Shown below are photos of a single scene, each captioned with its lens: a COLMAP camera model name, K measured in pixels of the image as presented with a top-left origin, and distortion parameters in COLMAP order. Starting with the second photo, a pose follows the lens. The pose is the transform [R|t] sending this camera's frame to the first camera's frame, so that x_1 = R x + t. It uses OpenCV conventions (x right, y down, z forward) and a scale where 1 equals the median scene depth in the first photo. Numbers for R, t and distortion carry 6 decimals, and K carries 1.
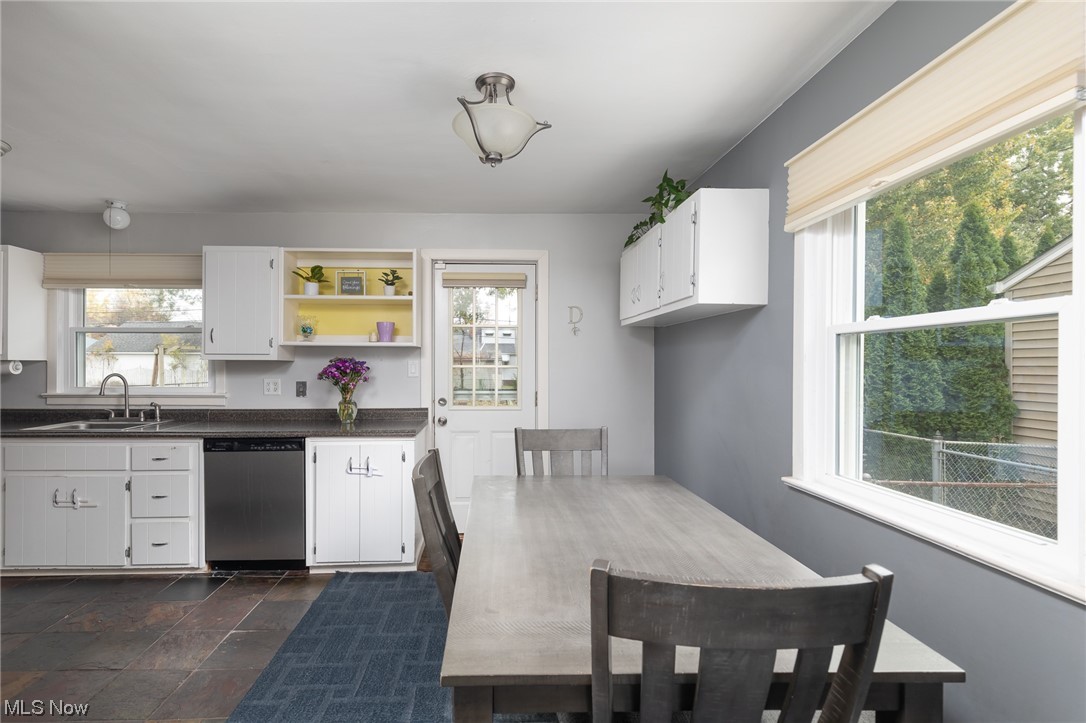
lens RADIAL K [[508.8, 0, 504.1], [0, 508.8, 366.6], [0, 0, 1]] dist [0.001551, -0.000201]
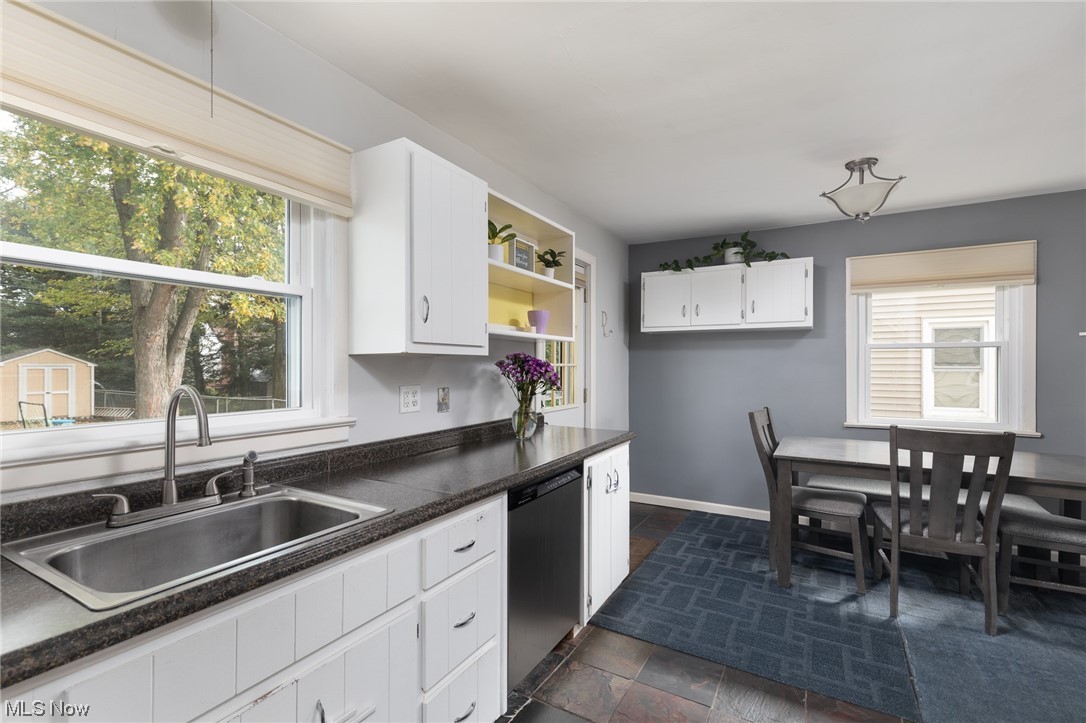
lens RADIAL K [[491.9, 0, 539.1], [0, 491.9, 365.9], [0, 0, 1]] dist [0.002650, 0.000377]
pose [[0.511790, -0.001435, 0.859109, -0.937934], [0.000924, 0.999999, 0.001120, -0.000067], [-0.859110, 0.000220, 0.511791, 0.604960]]
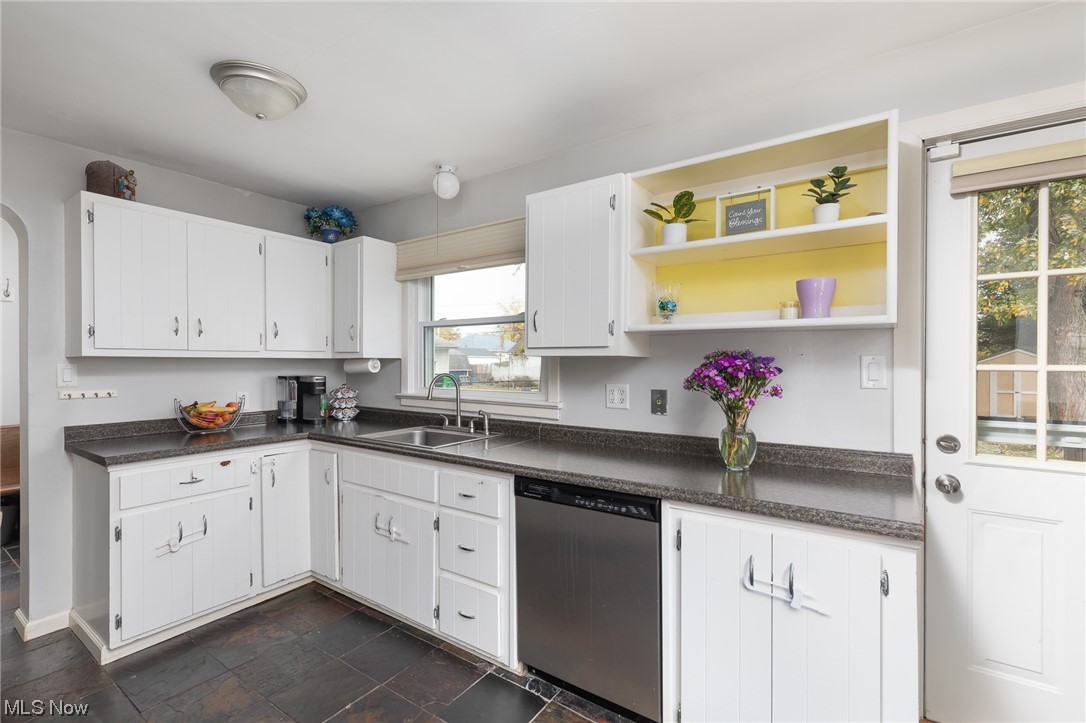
lens RADIAL K [[491.9, 0, 536.0], [0, 491.9, 361.6], [0, 0, 1]] dist [0.002650, 0.000377]
pose [[0.799173, -0.000394, -0.601101, -0.163383], [-0.003673, 0.999978, -0.005539, -0.001864], [0.601090, 0.006634, 0.799154, 0.447562]]
